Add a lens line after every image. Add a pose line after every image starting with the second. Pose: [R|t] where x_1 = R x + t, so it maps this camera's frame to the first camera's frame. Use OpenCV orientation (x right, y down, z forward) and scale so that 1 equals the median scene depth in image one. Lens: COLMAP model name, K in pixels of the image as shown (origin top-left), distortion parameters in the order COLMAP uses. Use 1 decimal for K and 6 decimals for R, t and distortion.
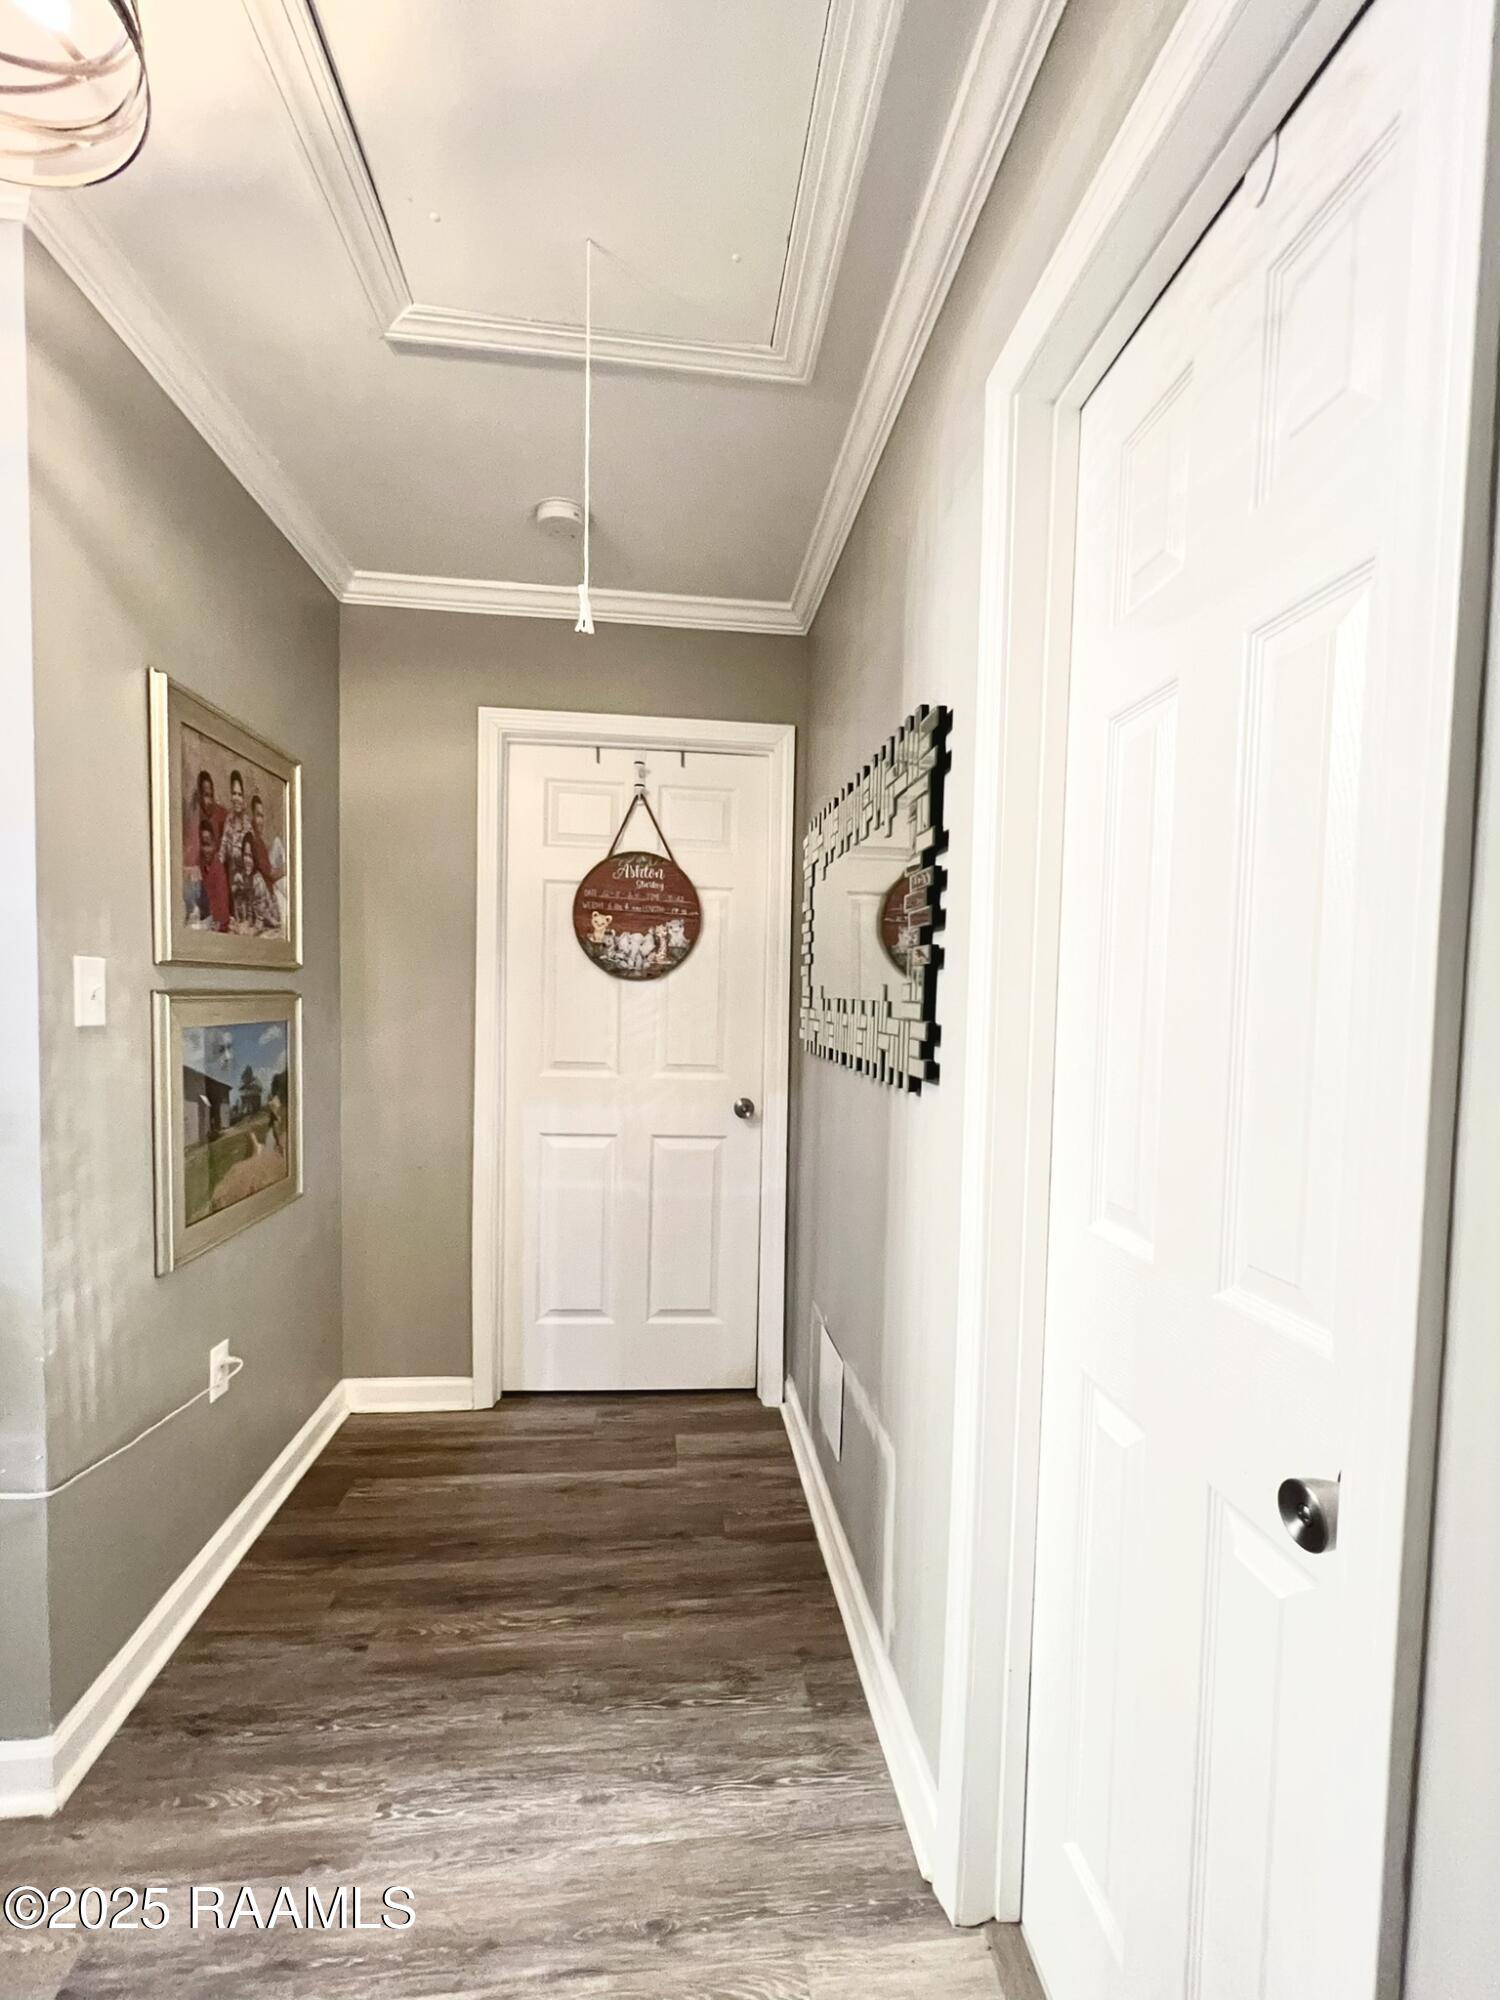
lens RADIAL K [[802.5, 0, 748.9], [0, 802.5, 1000.2], [0, 0, 1]] dist [0.002531, 0.000372]
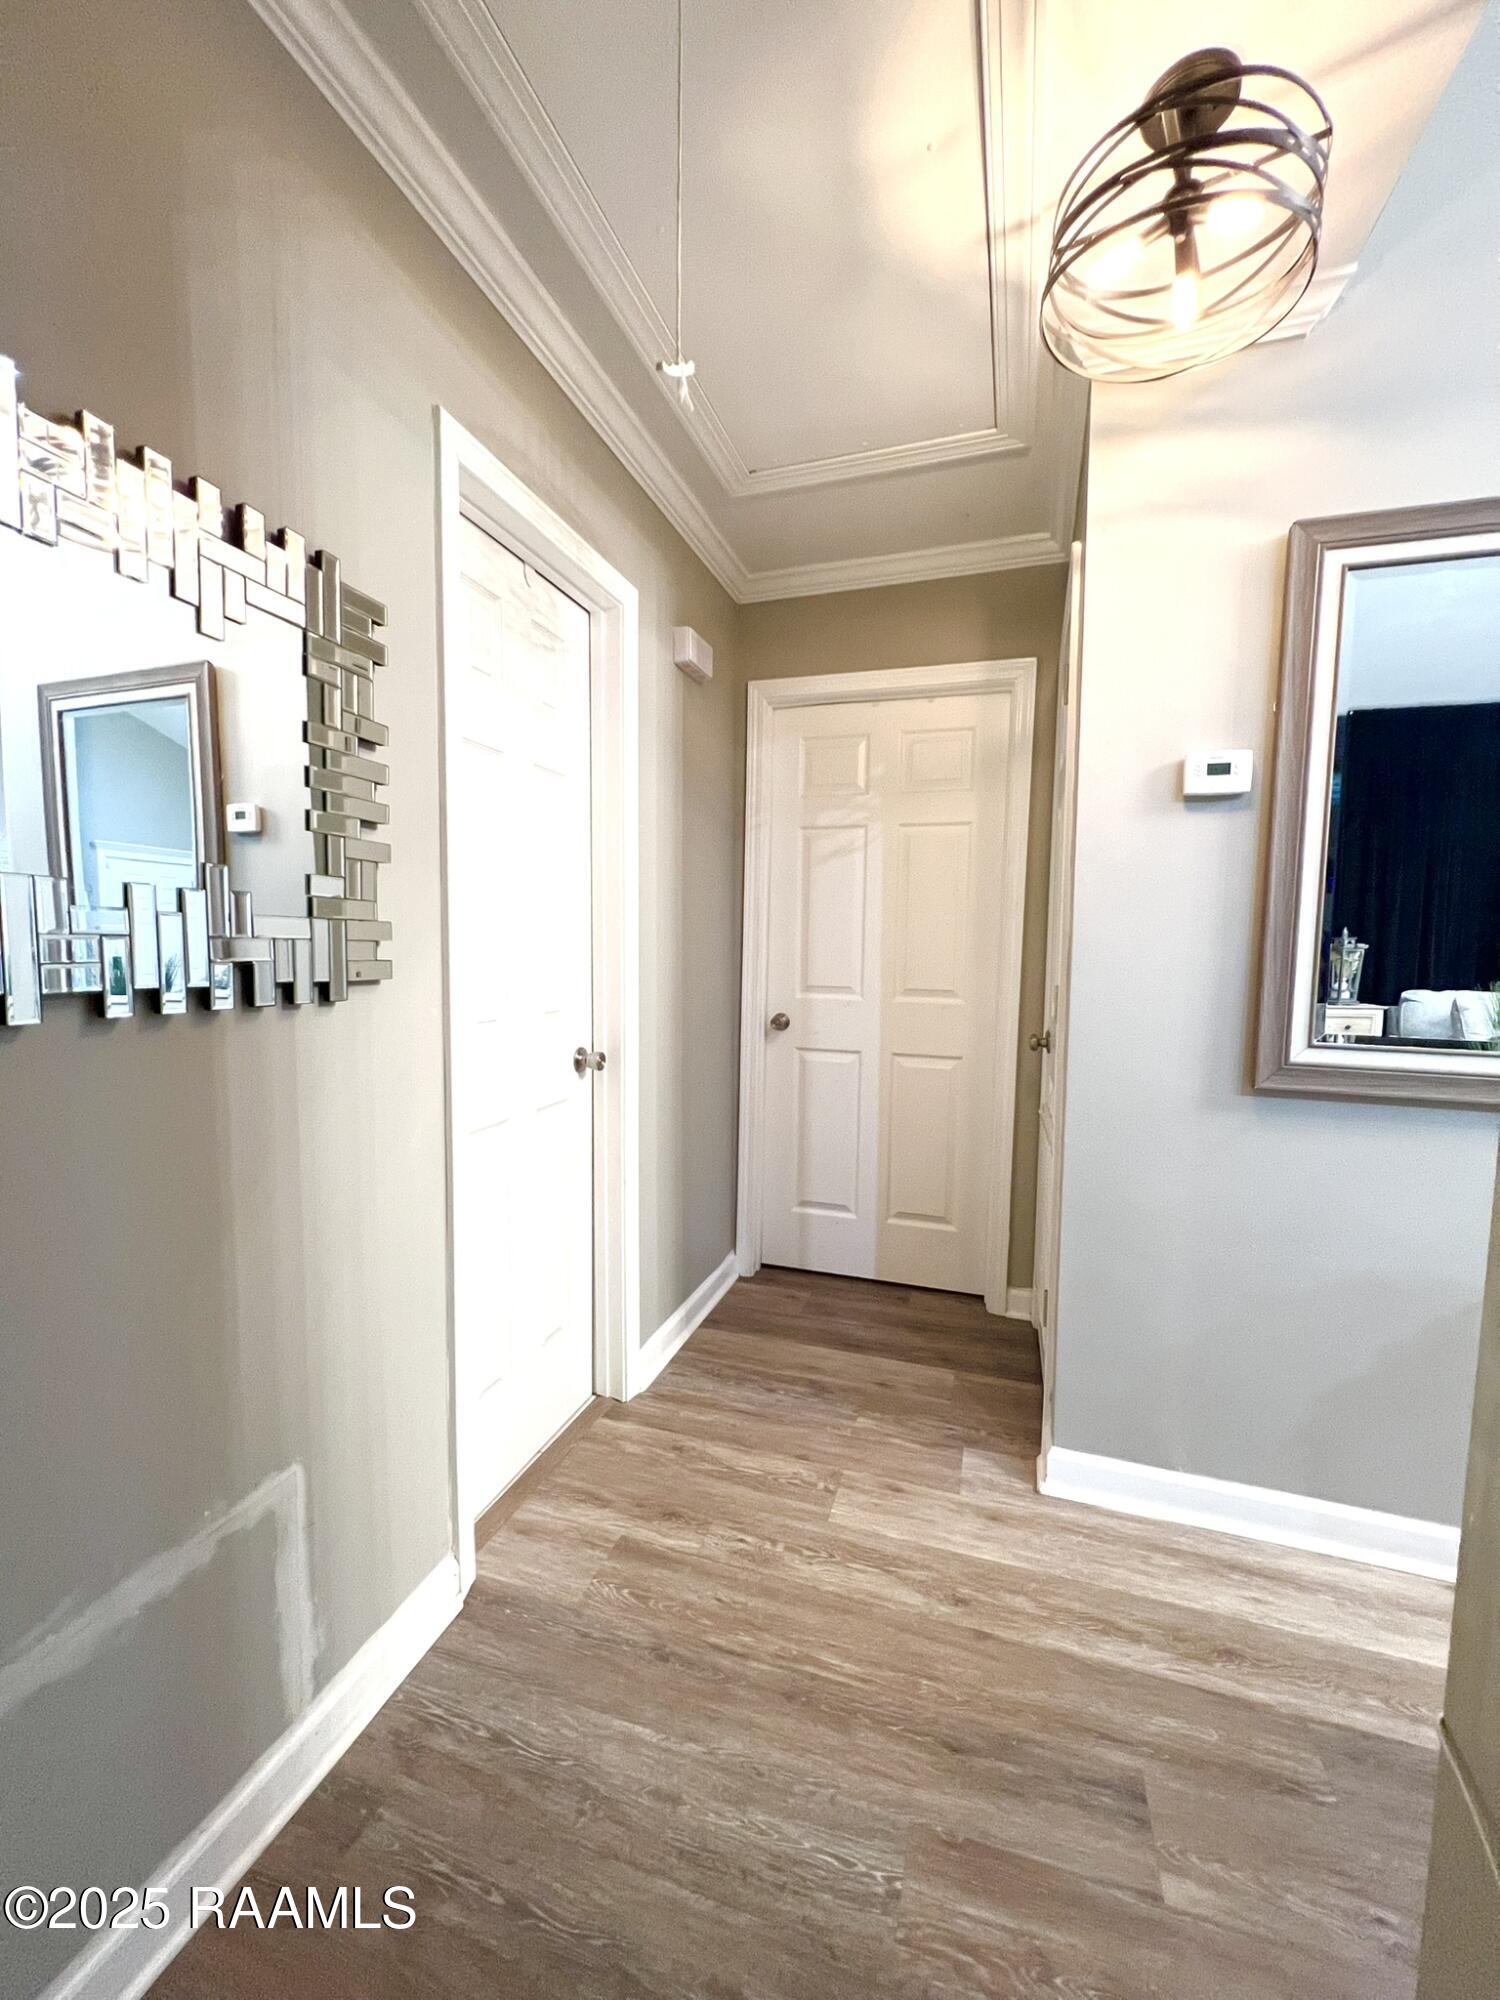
lens RADIAL K [[802.5, 0, 751.2], [0, 802.5, 1001.2], [0, 0, 1]] dist [0.002531, 0.000372]
pose [[-0.899457, -0.064431, 0.432234, -0.616632], [-0.028815, 0.995663, 0.088457, 0.032295], [-0.436059, 0.067109, -0.897413, 1.731902]]
